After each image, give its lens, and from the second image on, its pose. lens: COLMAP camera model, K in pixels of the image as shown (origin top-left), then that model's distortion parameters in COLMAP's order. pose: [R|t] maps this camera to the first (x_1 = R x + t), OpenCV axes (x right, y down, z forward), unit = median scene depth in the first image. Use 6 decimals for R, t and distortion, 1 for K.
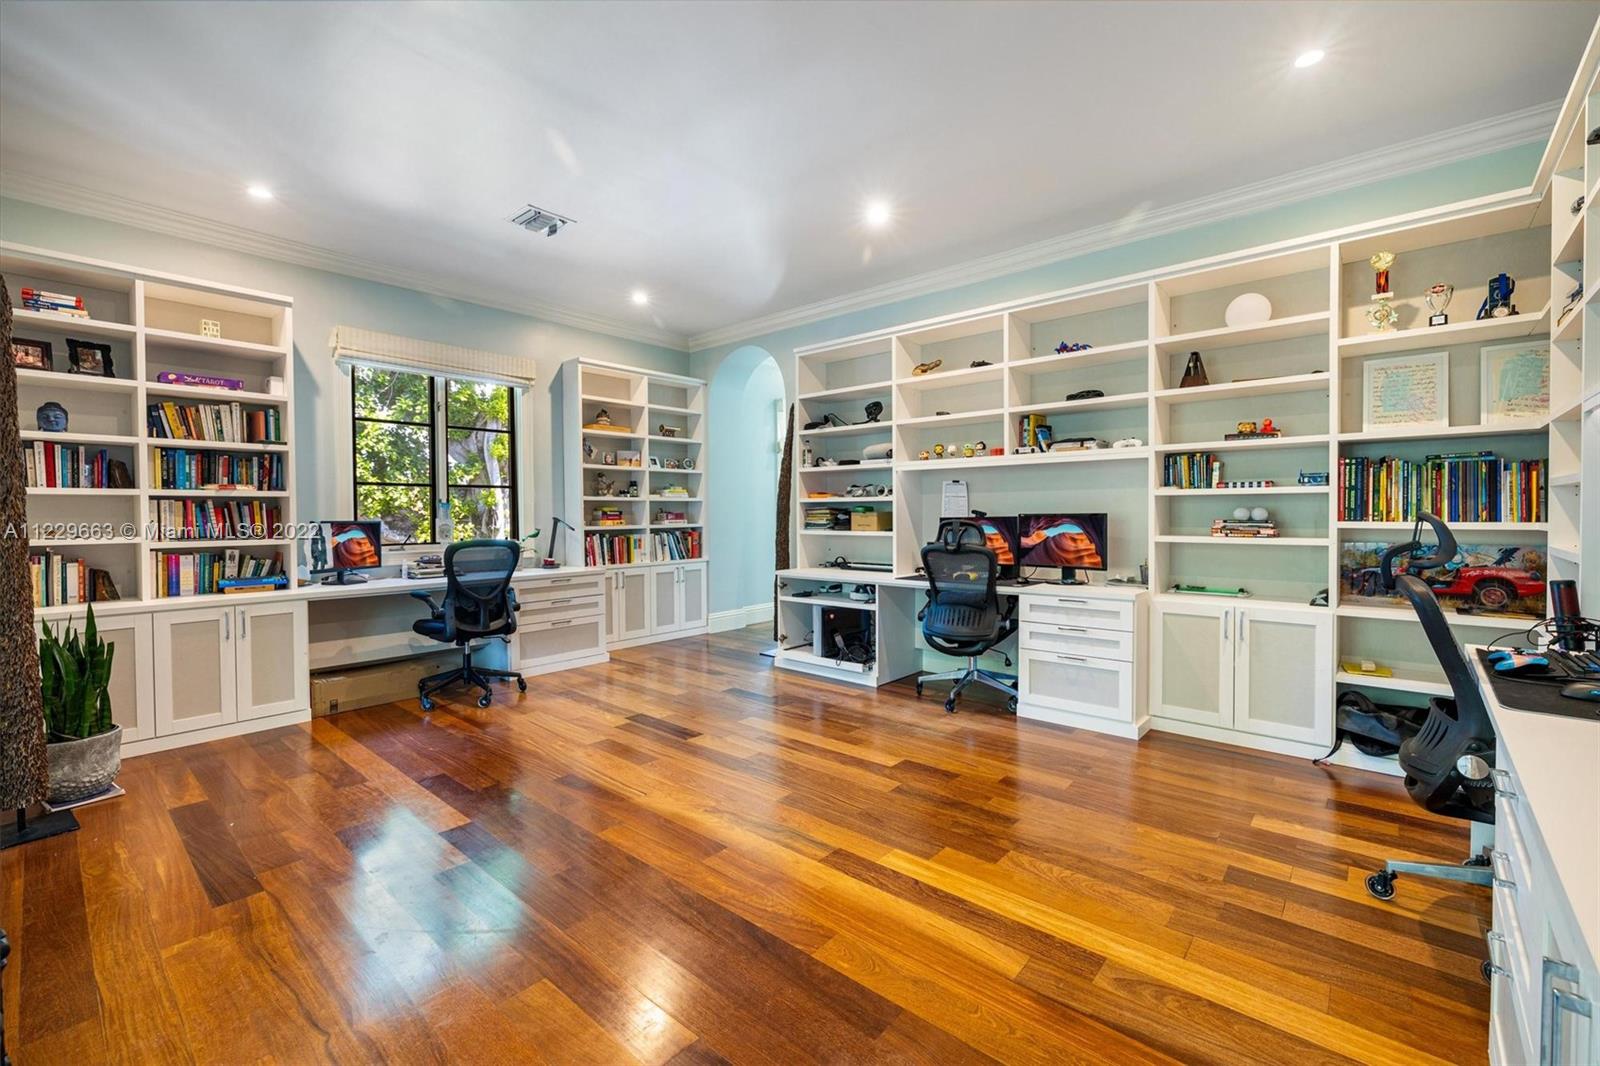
lens RADIAL K [[685.5, 0, 795.5], [0, 685.5, 518.2], [0, 0, 1]] dist [0.000655, 0.000446]
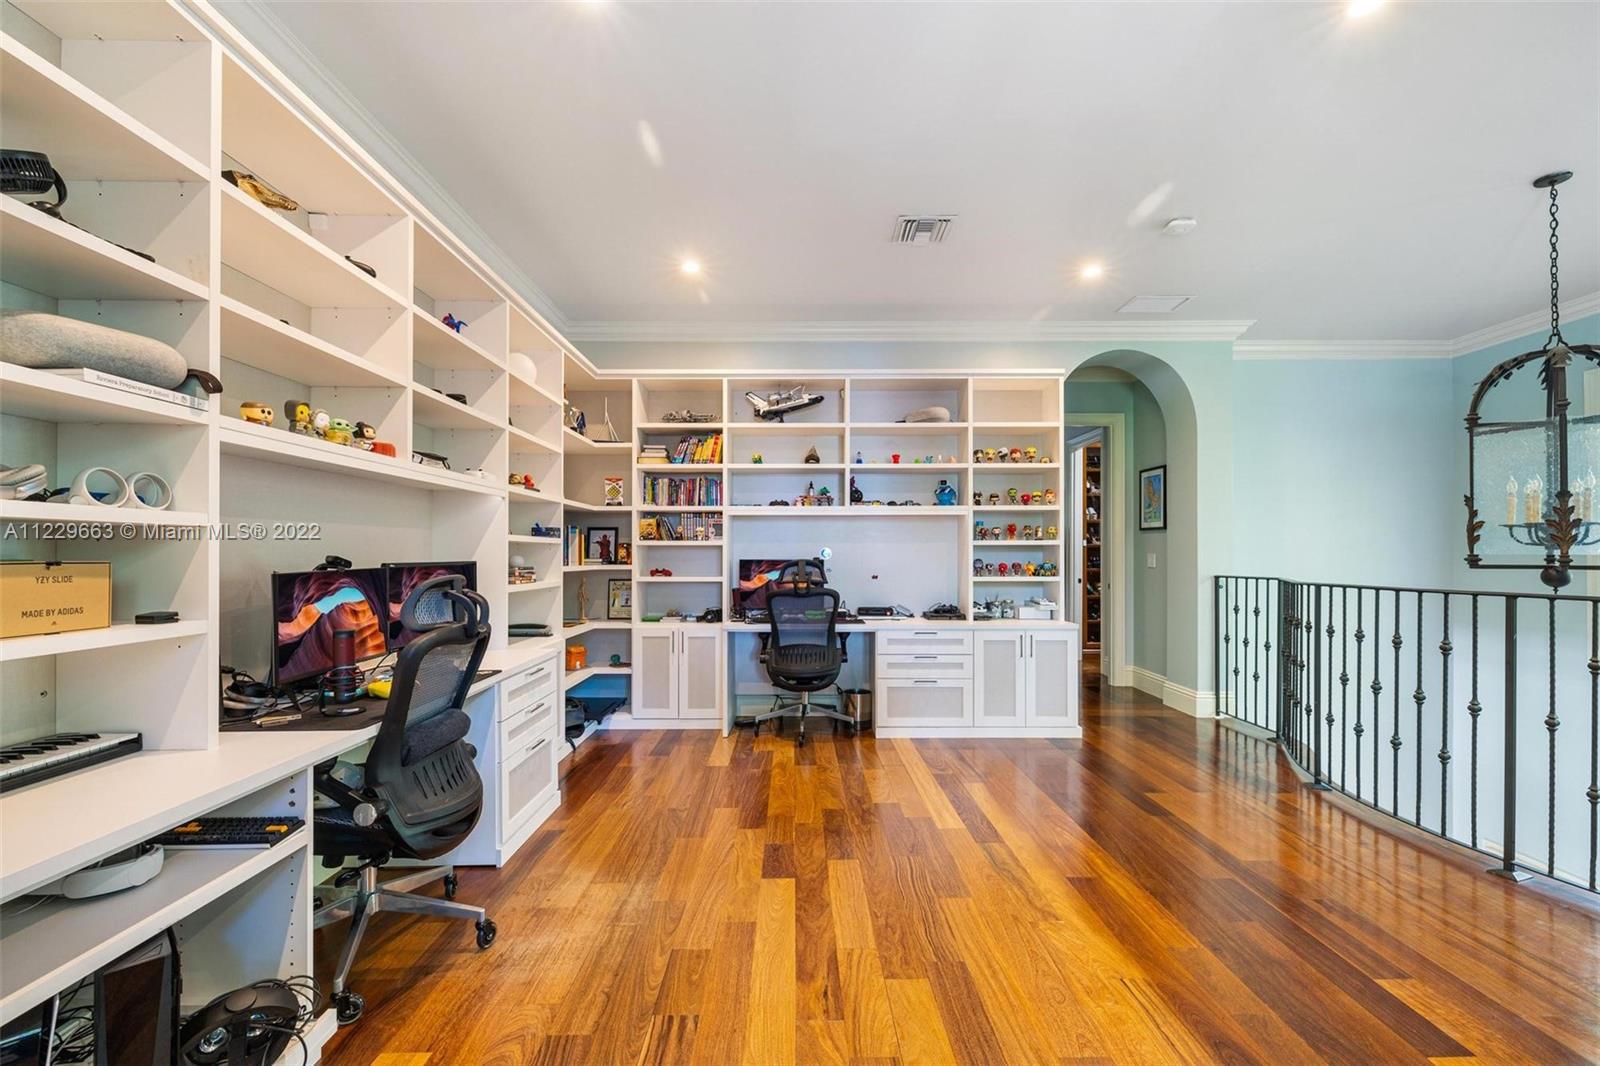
lens RADIAL K [[685.5, 0, 798.1], [0, 685.5, 546.1], [0, 0, 1]] dist [0.000655, 0.000446]
pose [[-0.664513, 0.016750, 0.747089, -0.423164], [0.030769, 0.999514, 0.004959, -0.026899], [-0.746643, 0.026283, -0.664705, 1.371004]]
